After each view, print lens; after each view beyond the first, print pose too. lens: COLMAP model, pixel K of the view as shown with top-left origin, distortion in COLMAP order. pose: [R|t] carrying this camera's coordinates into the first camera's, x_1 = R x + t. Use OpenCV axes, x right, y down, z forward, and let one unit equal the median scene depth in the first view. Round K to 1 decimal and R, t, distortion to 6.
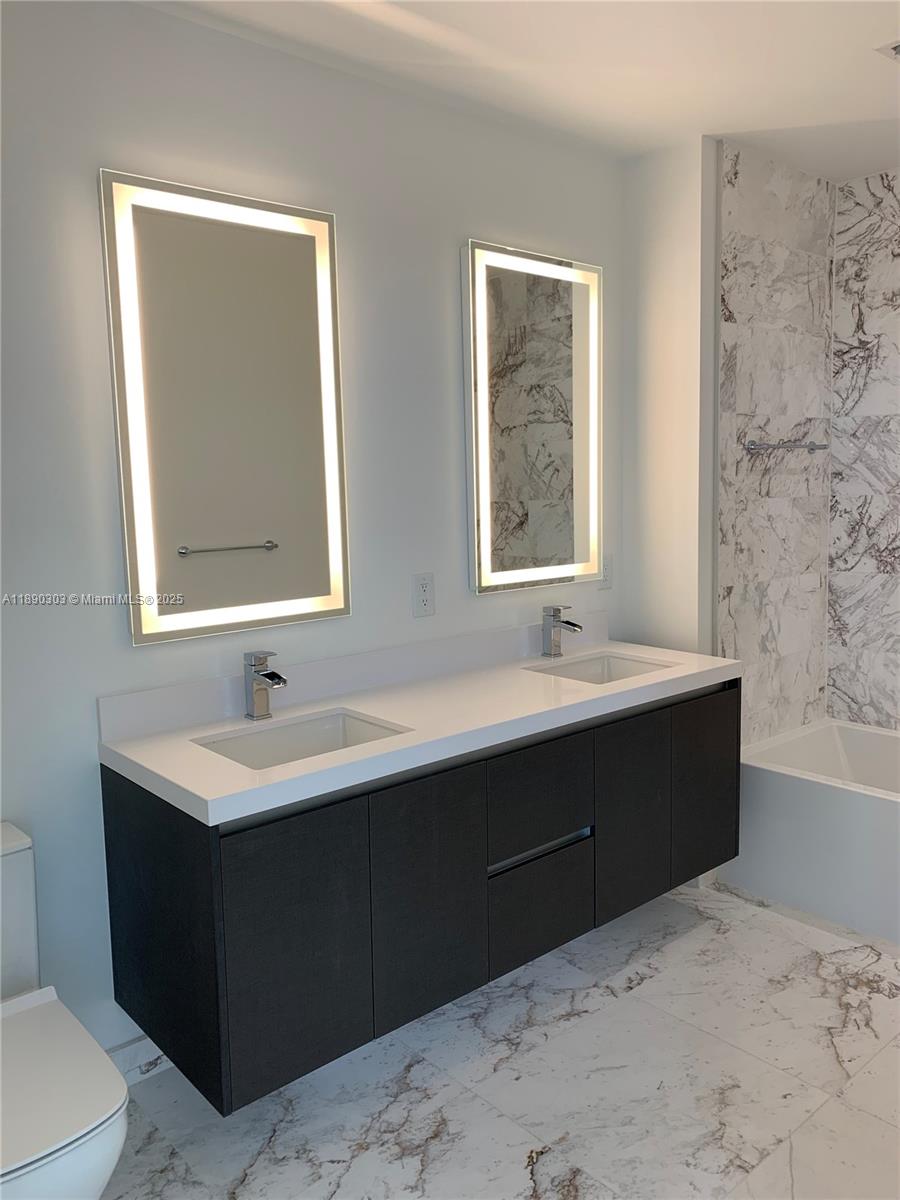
lens RADIAL K [[914.1, 0, 447.2], [0, 914.1, 706.6], [0, 0, 1]] dist [0.048214, -0.065330]
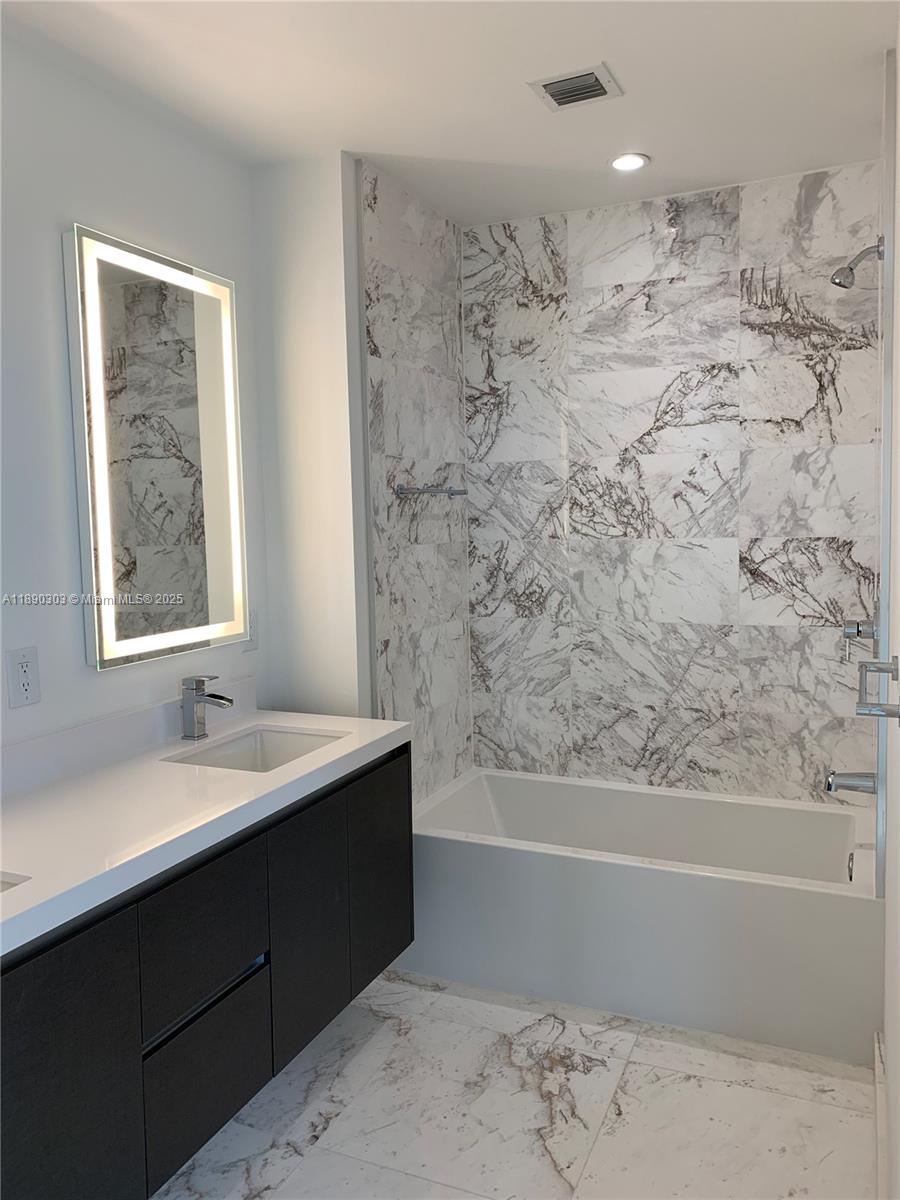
lens RADIAL K [[970.5, 0, 451.7], [0, 970.5, 631.7], [0, 0, 1]] dist [0.080960, -0.188636]
pose [[0.912790, -0.044096, 0.406043, -0.021225], [0.096166, 0.989408, -0.108734, -0.029027], [-0.396948, 0.138299, 0.907362, 0.106113]]
